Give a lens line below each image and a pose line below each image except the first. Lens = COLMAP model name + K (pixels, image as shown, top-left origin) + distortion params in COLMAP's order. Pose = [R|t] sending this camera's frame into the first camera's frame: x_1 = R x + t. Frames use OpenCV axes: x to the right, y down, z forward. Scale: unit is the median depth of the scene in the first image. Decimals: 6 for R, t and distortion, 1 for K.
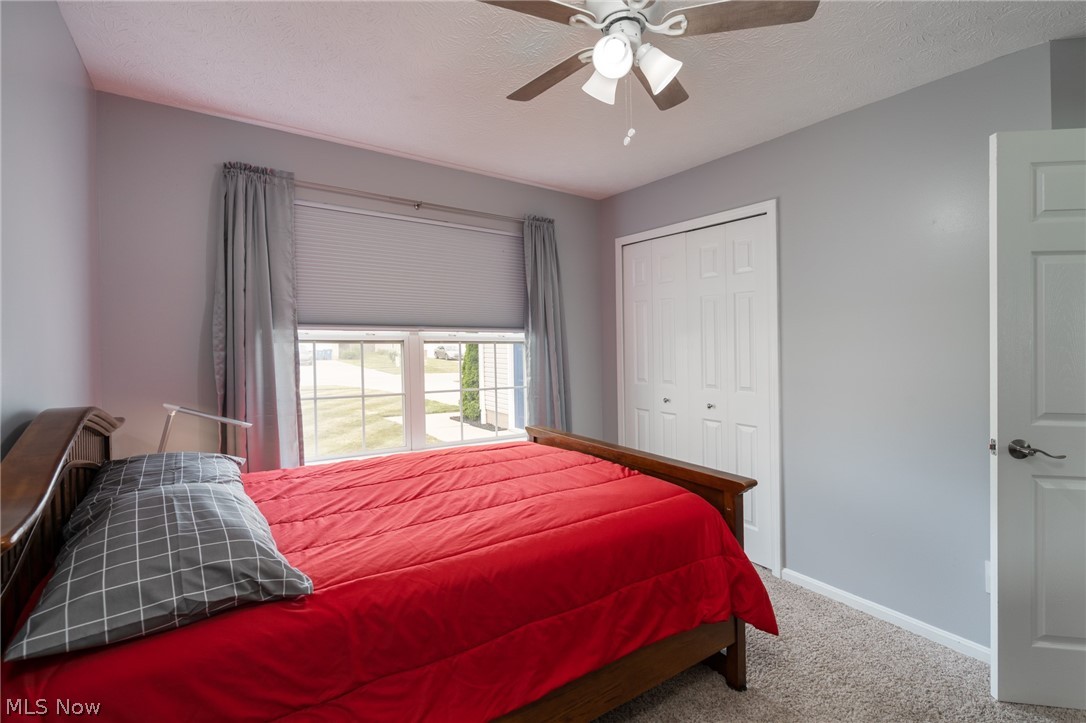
lens RADIAL K [[491.5, 0, 560.6], [0, 491.5, 346.6], [0, 0, 1]] dist [-0.002294, 0.000670]
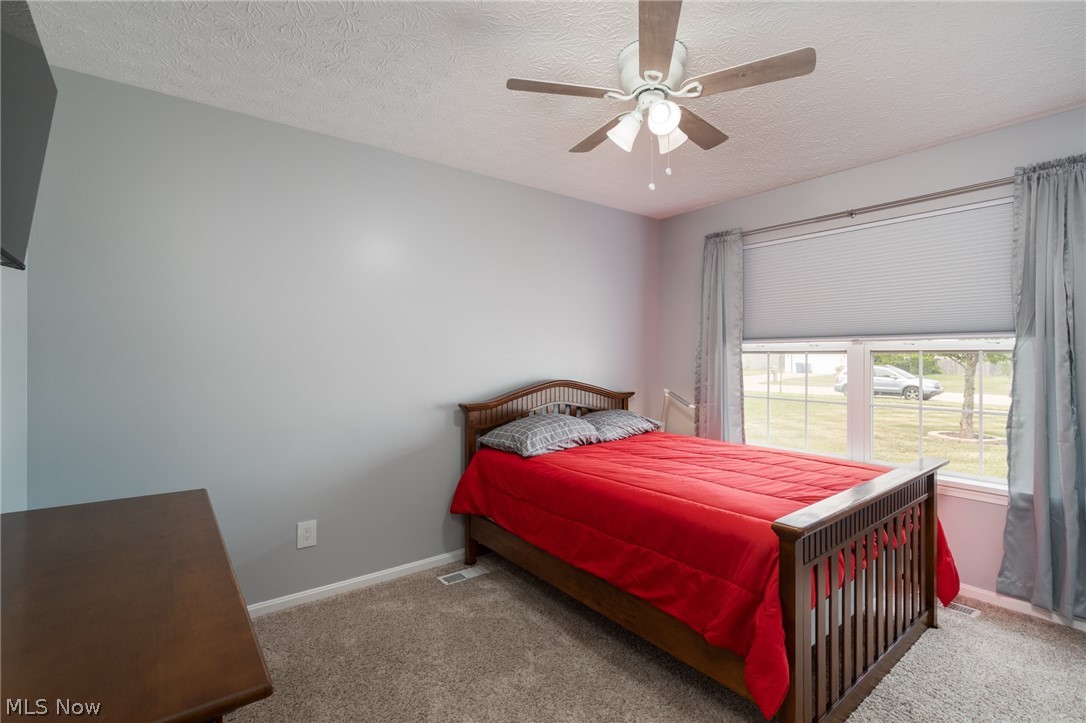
lens RADIAL K [[491.5, 0, 543.6], [0, 491.5, 362.1], [0, 0, 1]] dist [-0.002294, 0.000670]
pose [[0.064595, 0.010834, -0.997853, 0.771447], [-0.004851, 0.999933, 0.010542, 0.003629], [0.997900, 0.004160, 0.064644, 0.375898]]
